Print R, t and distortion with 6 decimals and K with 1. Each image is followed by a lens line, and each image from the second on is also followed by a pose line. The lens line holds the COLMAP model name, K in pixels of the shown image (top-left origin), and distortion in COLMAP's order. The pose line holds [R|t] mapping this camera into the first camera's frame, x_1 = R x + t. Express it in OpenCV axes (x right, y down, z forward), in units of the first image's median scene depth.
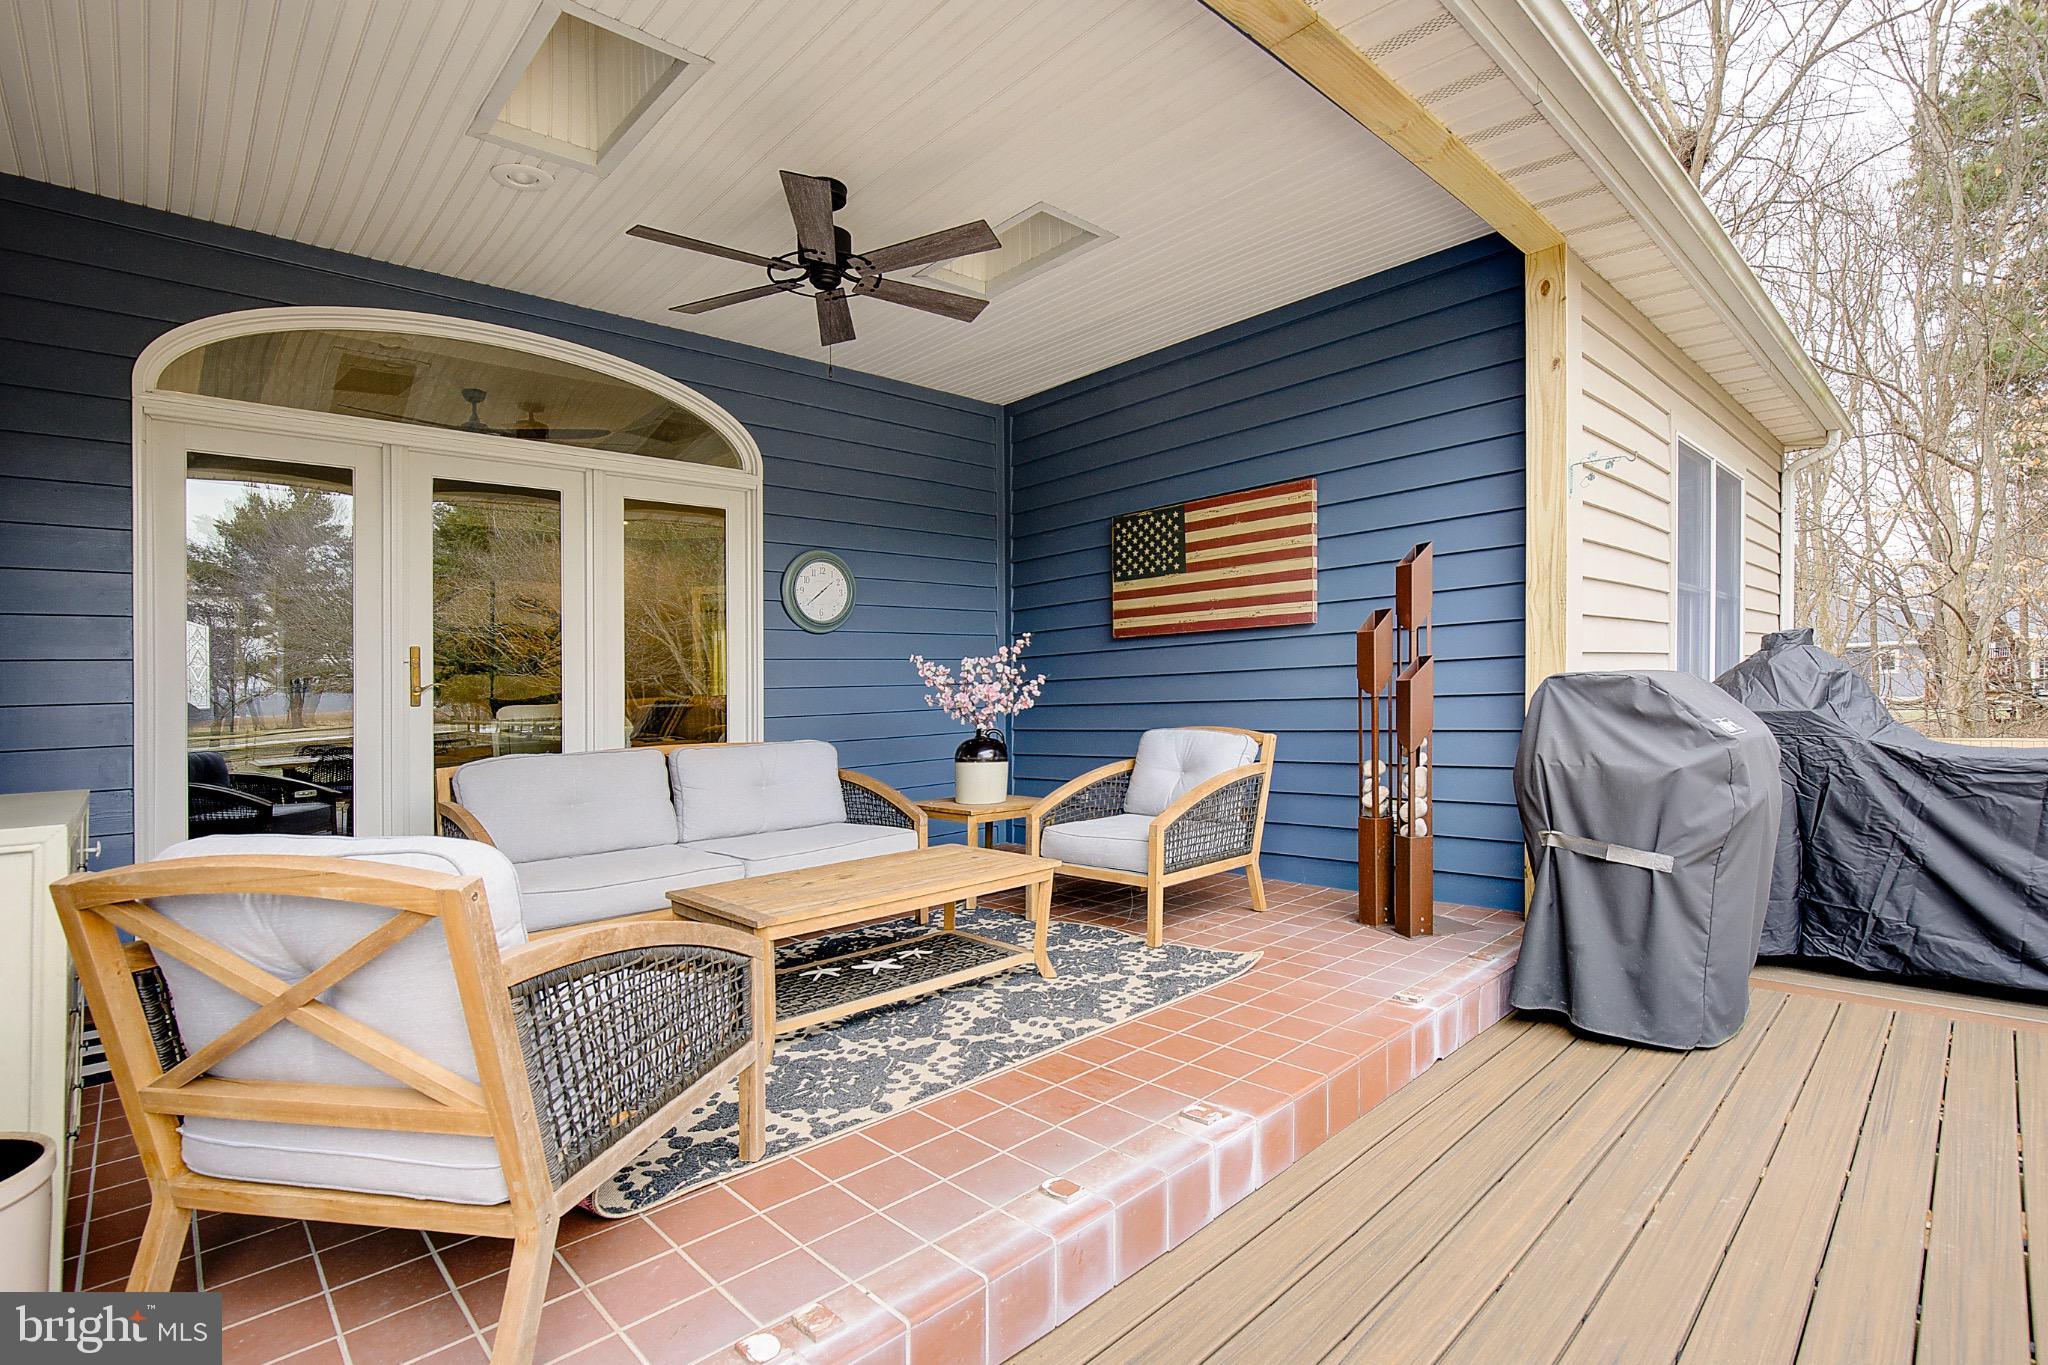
lens RADIAL K [[945.5, 0, 1032.5], [0, 945.5, 757.3], [0, 0, 1]] dist [-0.036990, -0.000059]
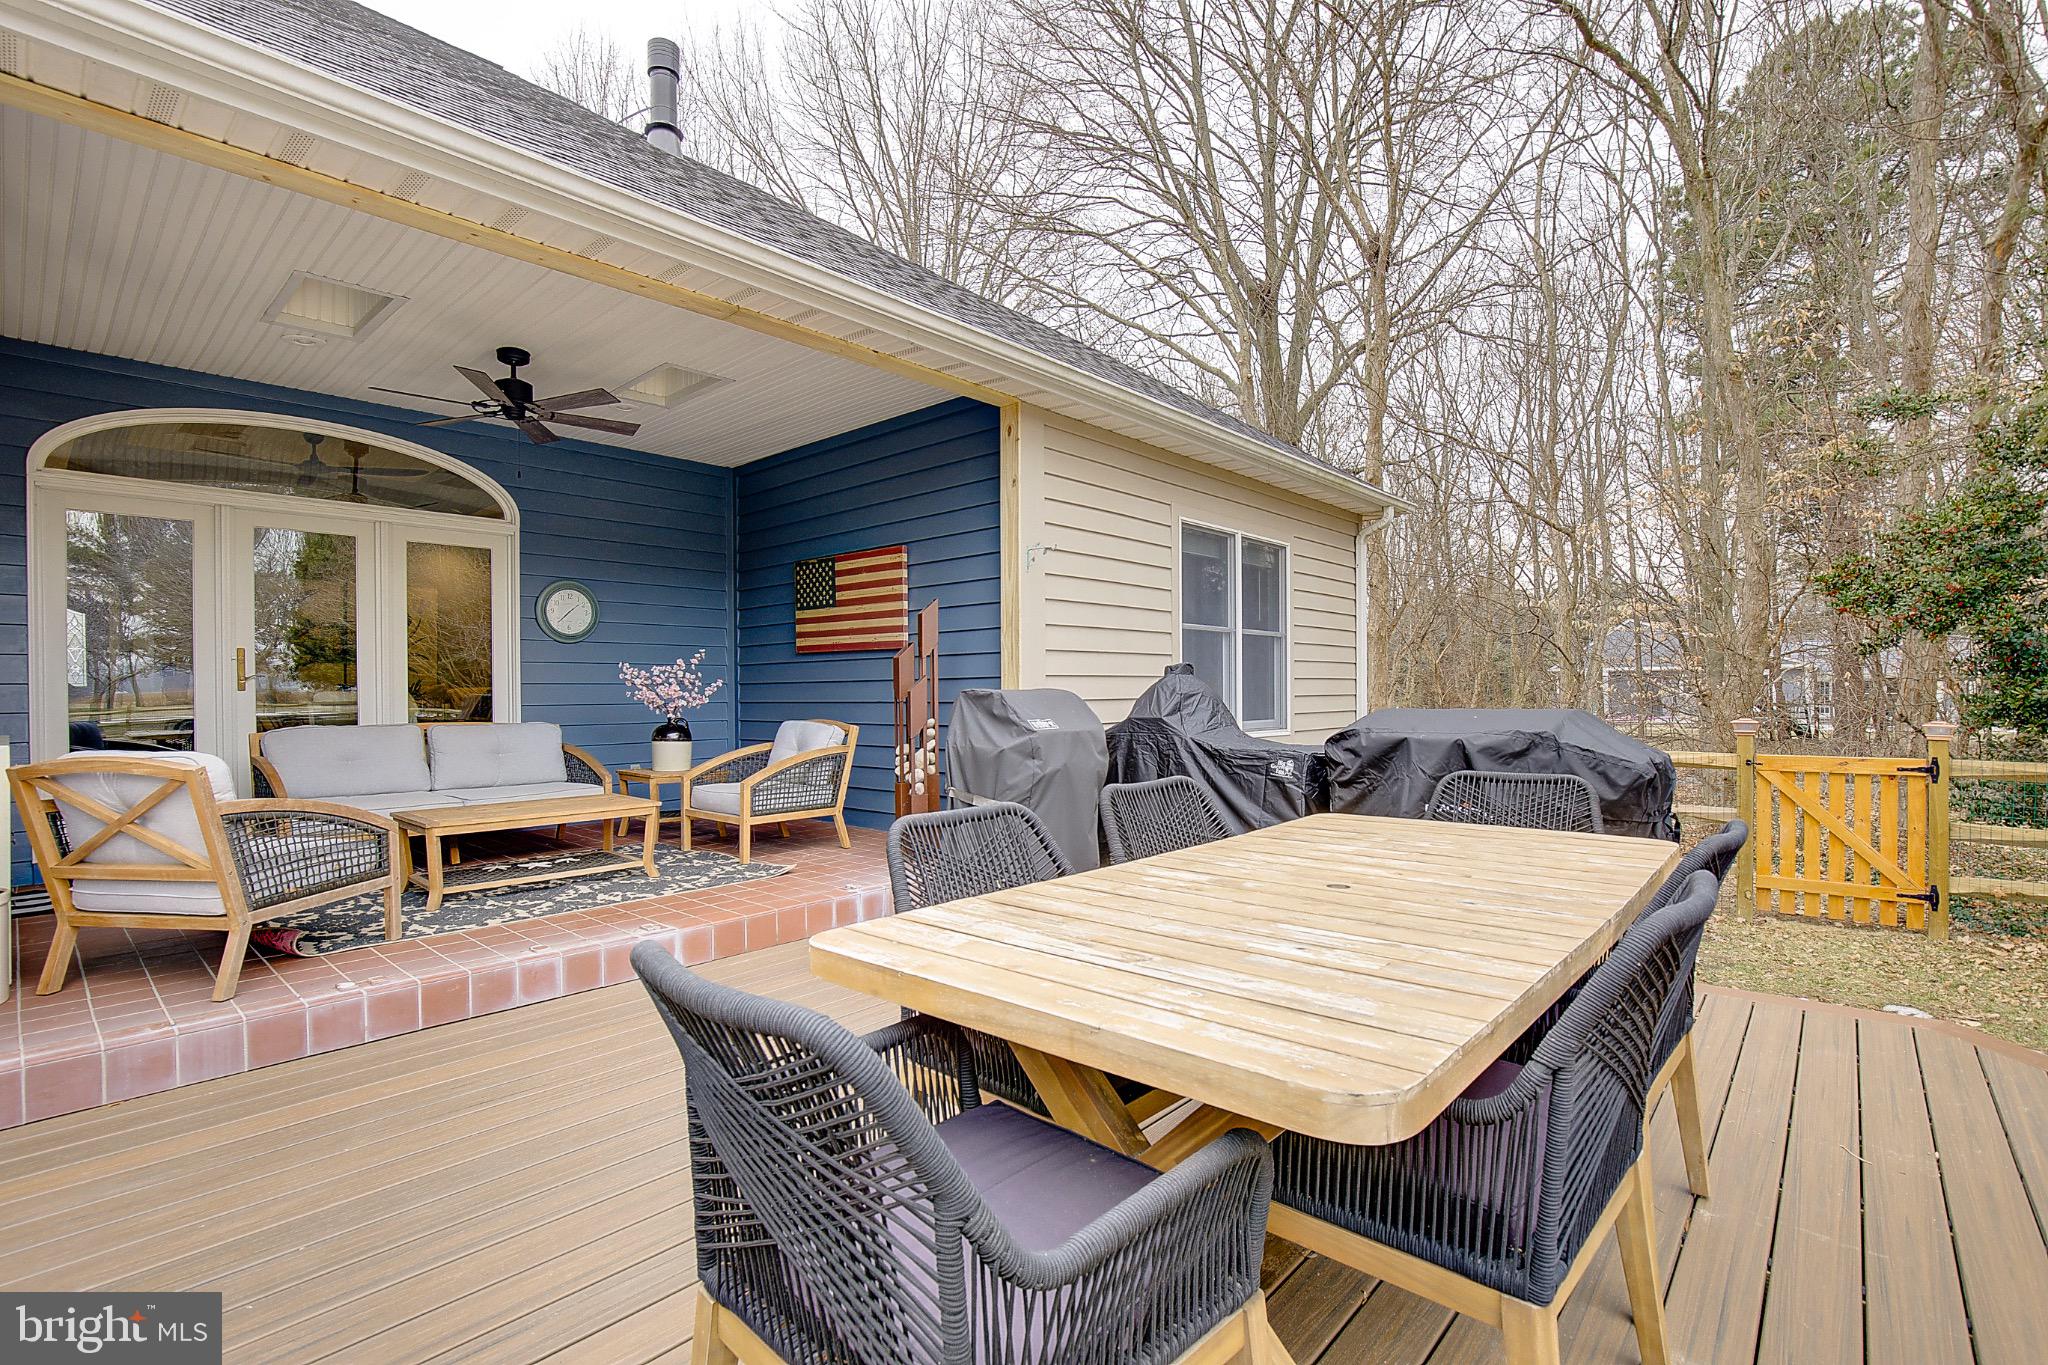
lens RADIAL K [[940.8, 0, 1019.2], [0, 940.8, 792.8], [0, 0, 1]] dist [-0.049577, 0.015234]
pose [[0.997535, 0.022245, 0.066549, 0.413094], [-0.024817, 0.998967, 0.038066, 0.017303], [-0.065634, -0.039624, 0.997057, -0.455605]]
